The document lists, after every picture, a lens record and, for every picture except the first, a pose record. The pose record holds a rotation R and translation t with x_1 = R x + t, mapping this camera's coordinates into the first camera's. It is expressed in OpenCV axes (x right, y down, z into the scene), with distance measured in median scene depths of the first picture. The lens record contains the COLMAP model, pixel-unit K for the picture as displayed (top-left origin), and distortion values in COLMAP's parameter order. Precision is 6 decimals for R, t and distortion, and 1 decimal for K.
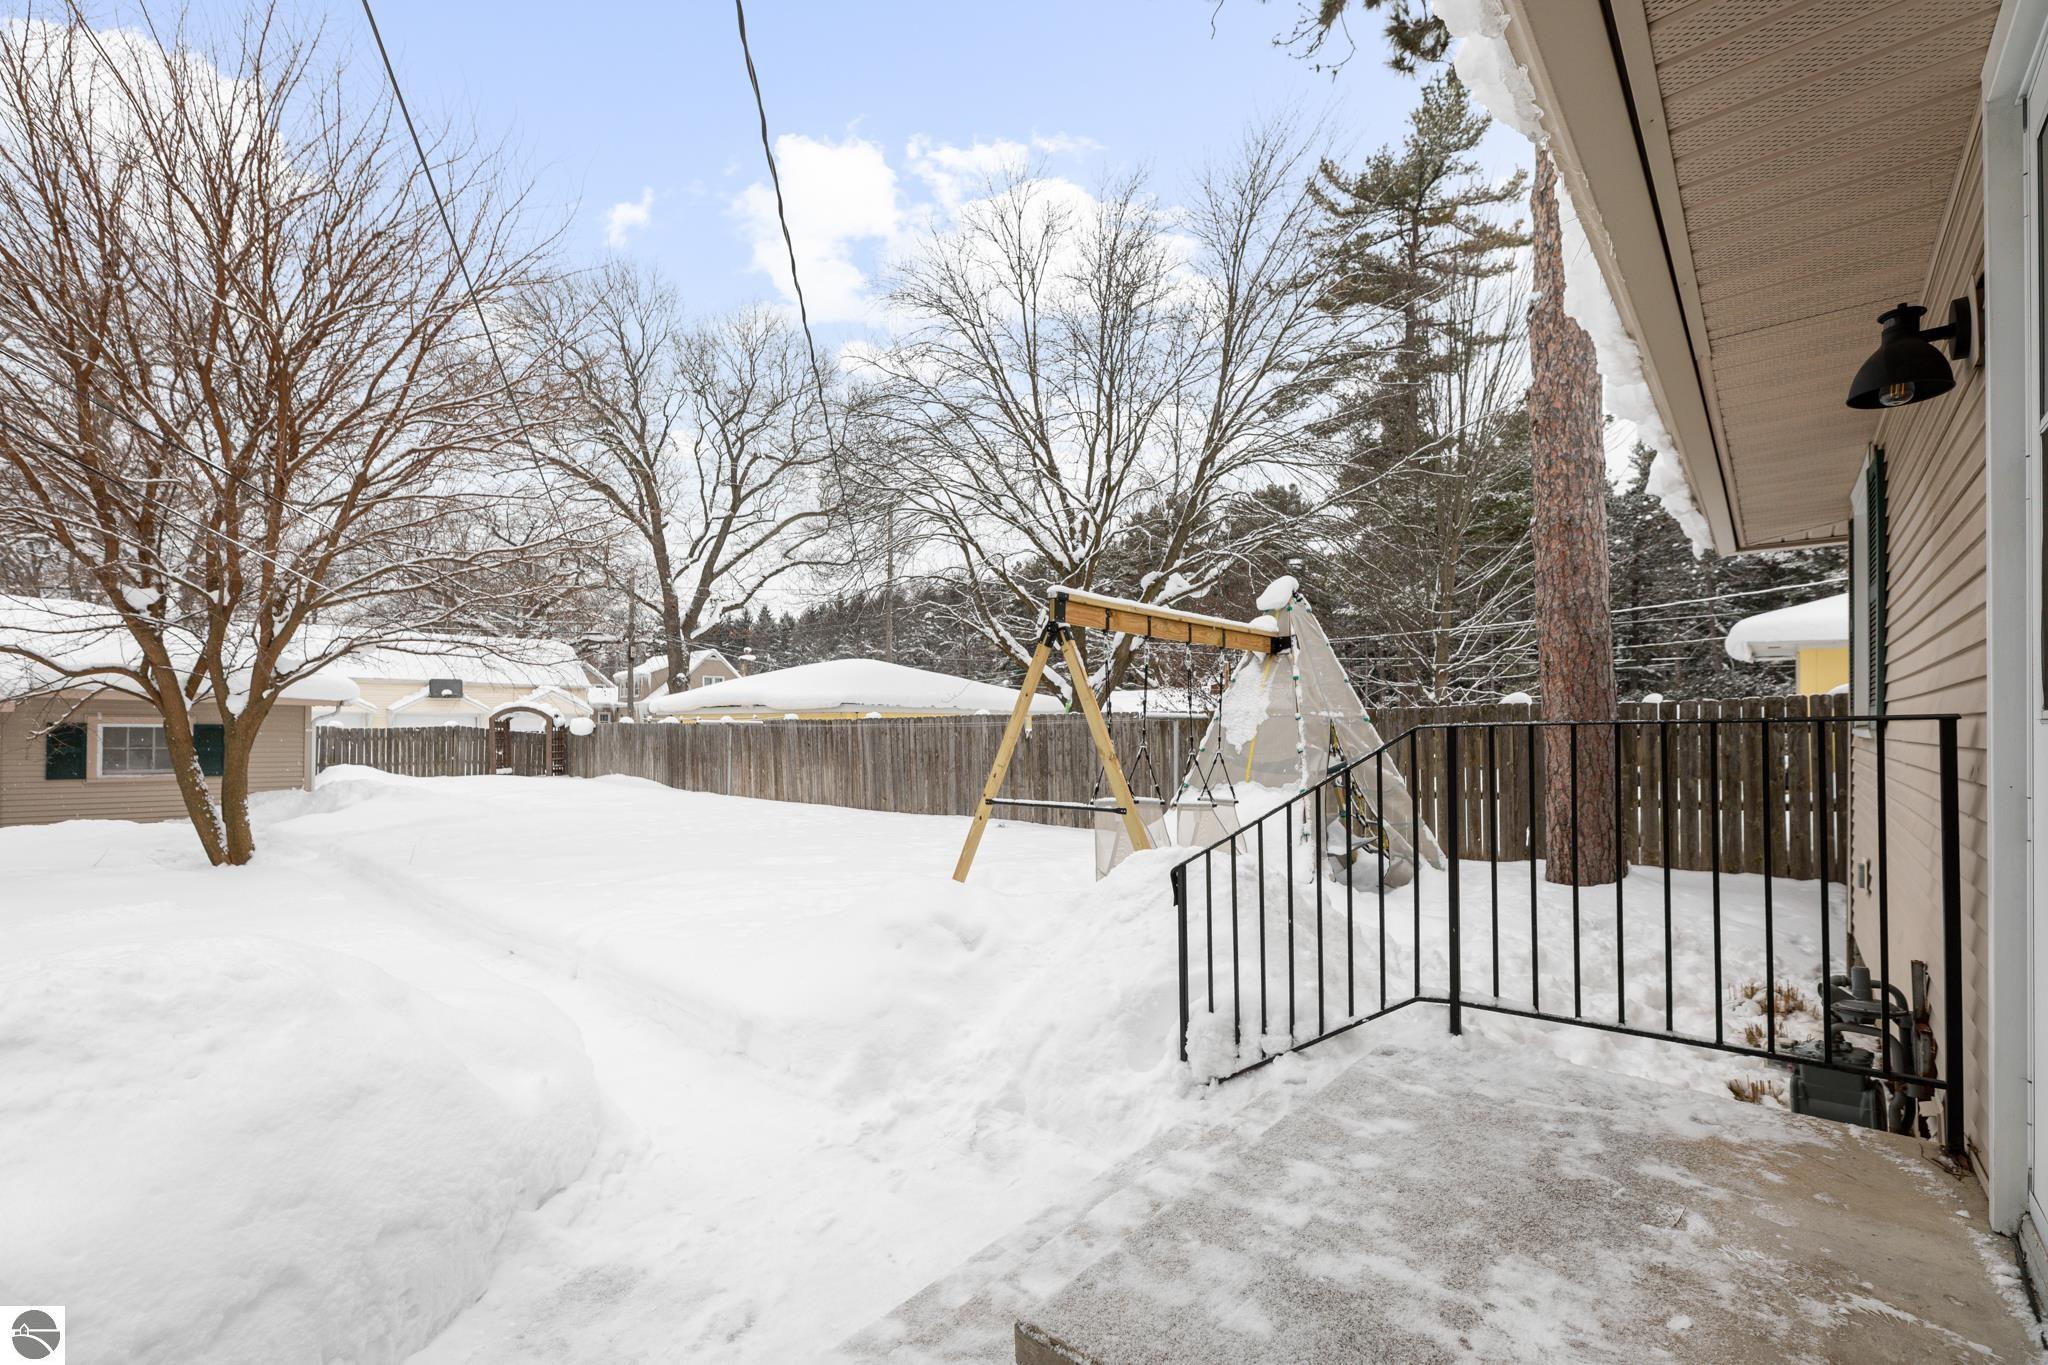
lens RADIAL K [[884.4, 0, 1024.0], [0, 884.4, 715.9], [0, 0, 1]] dist [-0.000794, -0.000221]
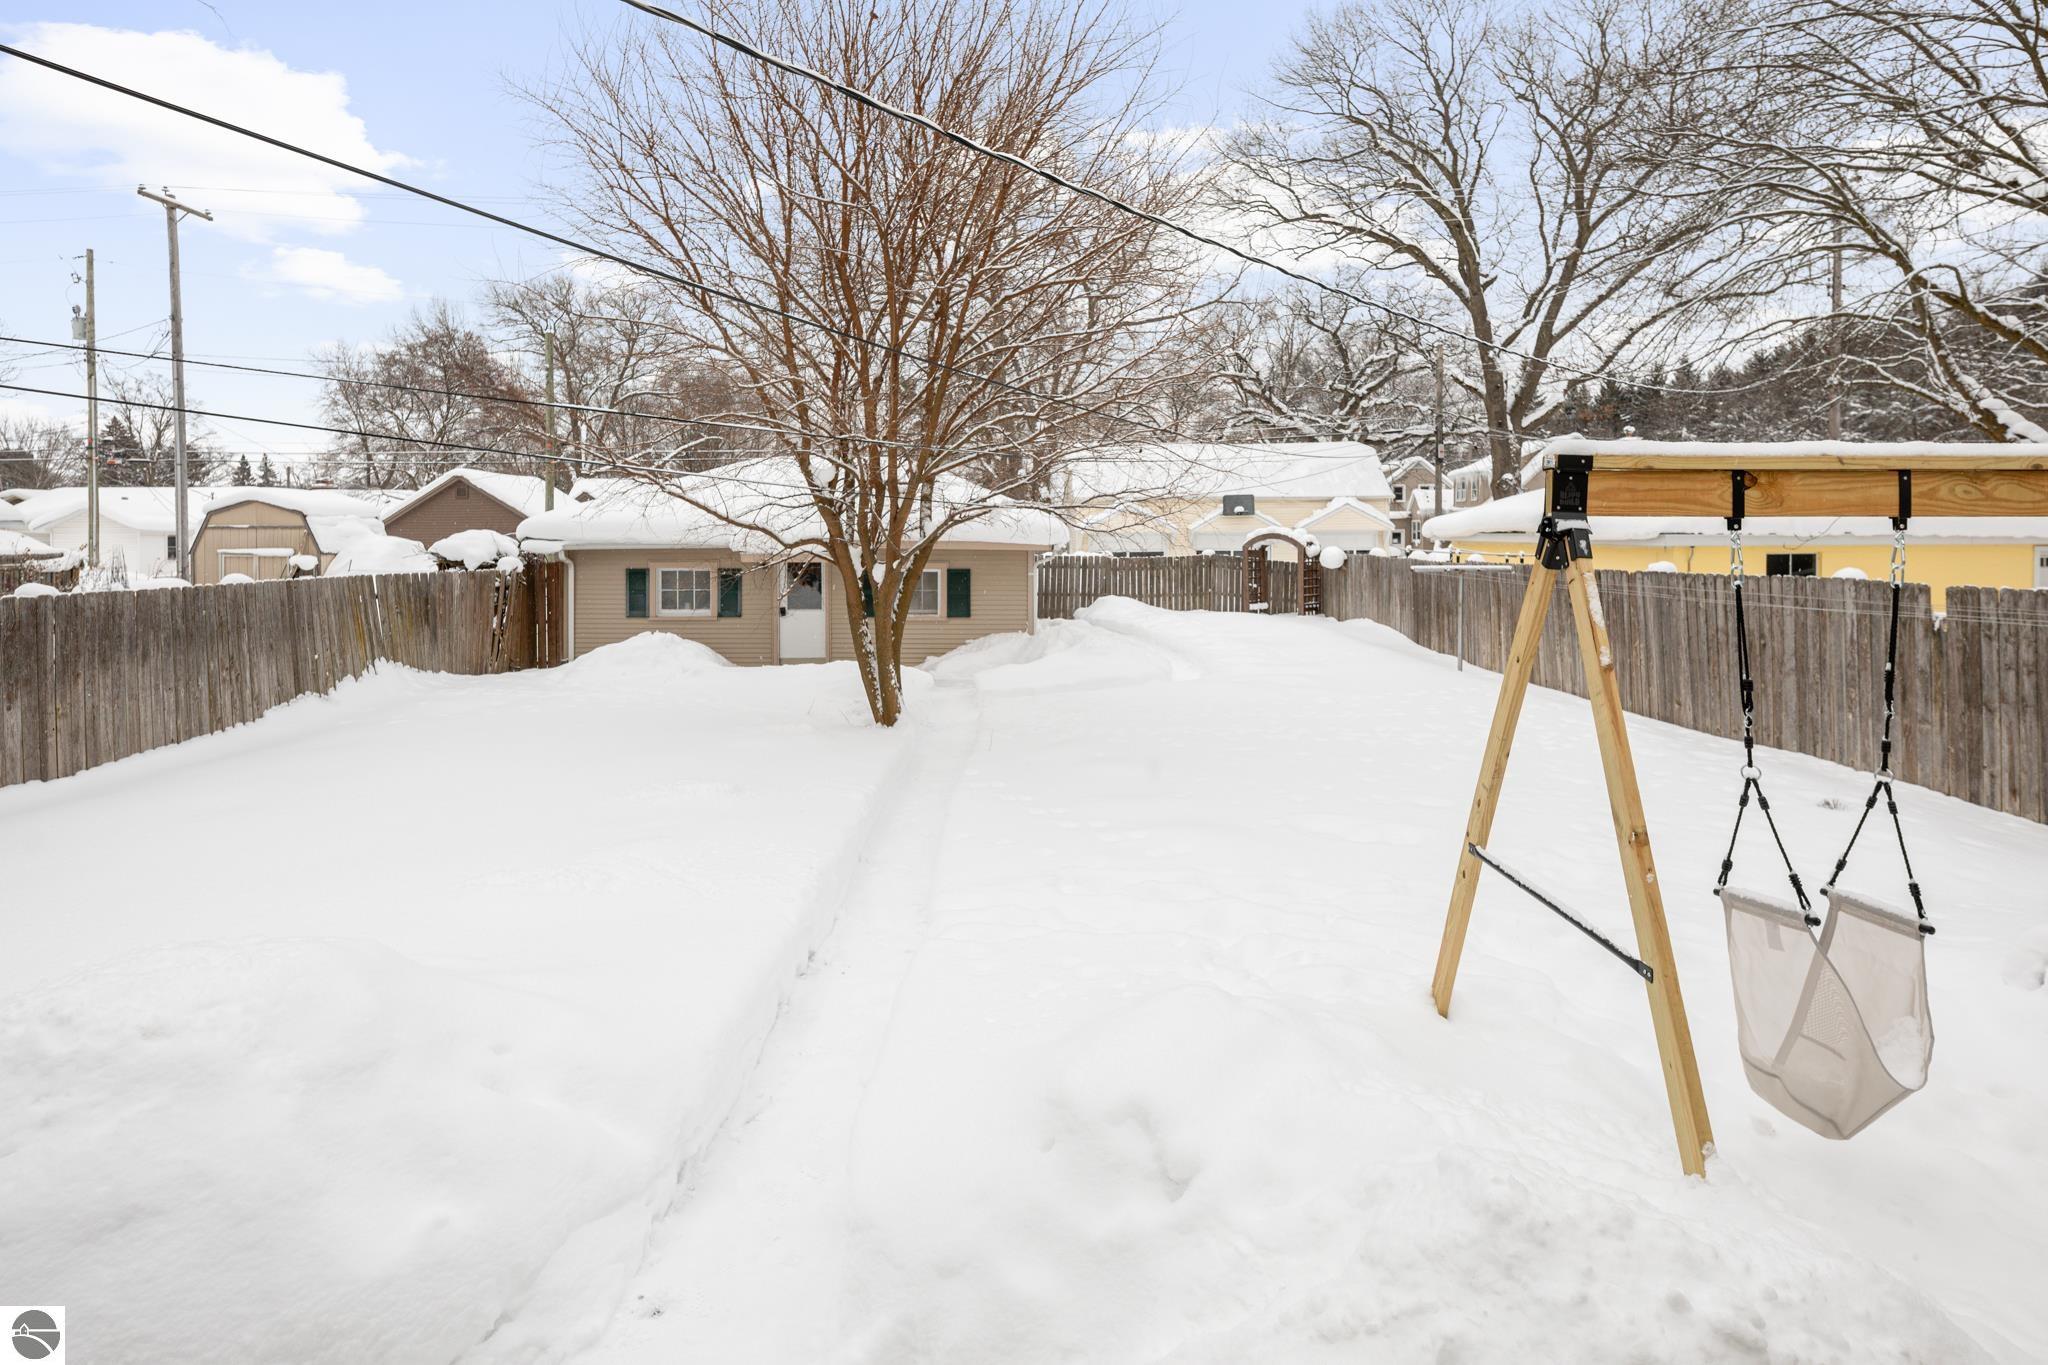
lens RADIAL K [[1101.3, 0, 1024.7], [0, 1101.3, 531.3], [0, 0, 1]] dist [-0.000606, -0.000325]
pose [[0.667125, -0.003945, -0.744935, 0.072842], [0.017493, 0.999793, 0.010371, -0.027836], [0.744740, -0.019950, 0.667056, 0.098013]]
